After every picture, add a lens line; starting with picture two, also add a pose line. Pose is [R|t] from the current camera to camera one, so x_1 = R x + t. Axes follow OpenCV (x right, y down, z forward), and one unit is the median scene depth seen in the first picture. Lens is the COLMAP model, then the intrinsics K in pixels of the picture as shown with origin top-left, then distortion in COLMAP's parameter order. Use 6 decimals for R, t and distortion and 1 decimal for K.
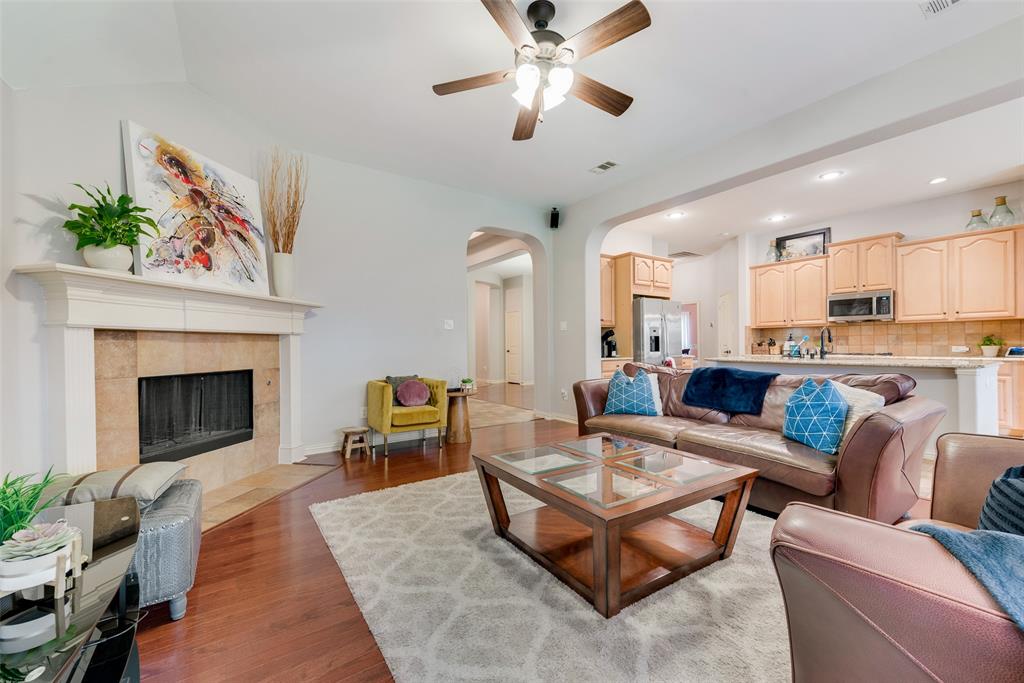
lens RADIAL K [[403.3, 0, 512.0], [0, 403.3, 345.2], [0, 0, 1]] dist [0.019343, -0.005937]
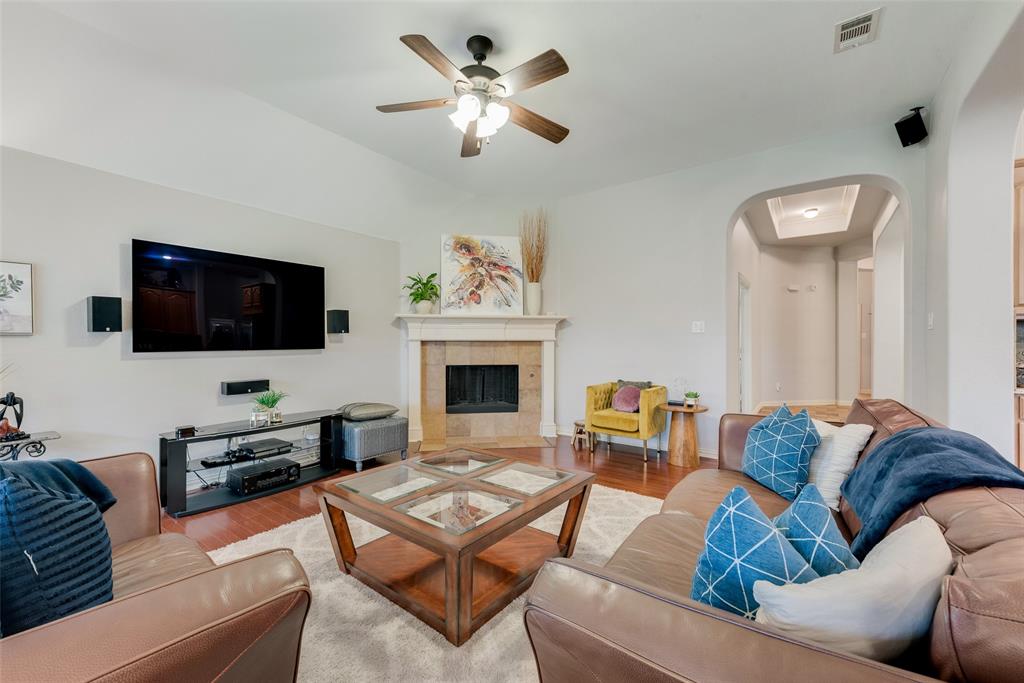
lens RADIAL K [[404.4, 0, 516.0], [0, 404.4, 342.7], [0, 0, 1]] dist [-0.000286, -0.000306]
pose [[0.335128, 0.010587, -0.942113, 0.740415], [-0.005546, 0.999942, 0.009264, -0.034758], [0.942156, 0.002120, 0.335167, 0.498801]]
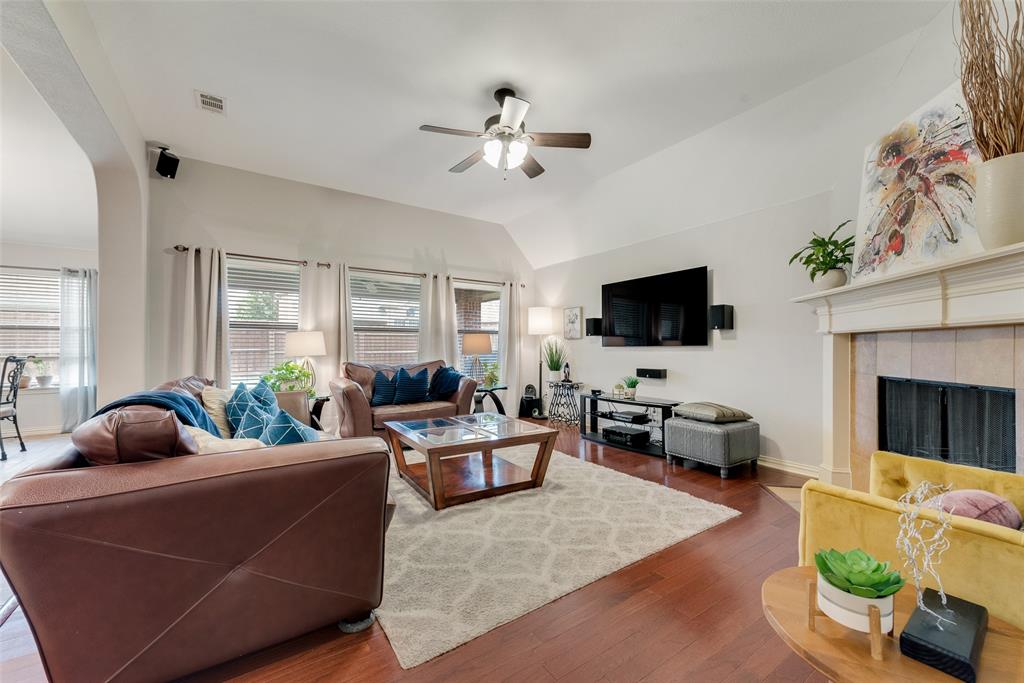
lens RADIAL K [[403.3, 0, 512.0], [0, 403.3, 345.2], [0, 0, 1]] dist [0.019343, -0.005937]
pose [[-0.999948, 0.007953, 0.006390, 0.030945], [0.007917, 0.999953, -0.005661, -0.002403], [-0.006435, -0.005610, -0.999964, 1.550684]]
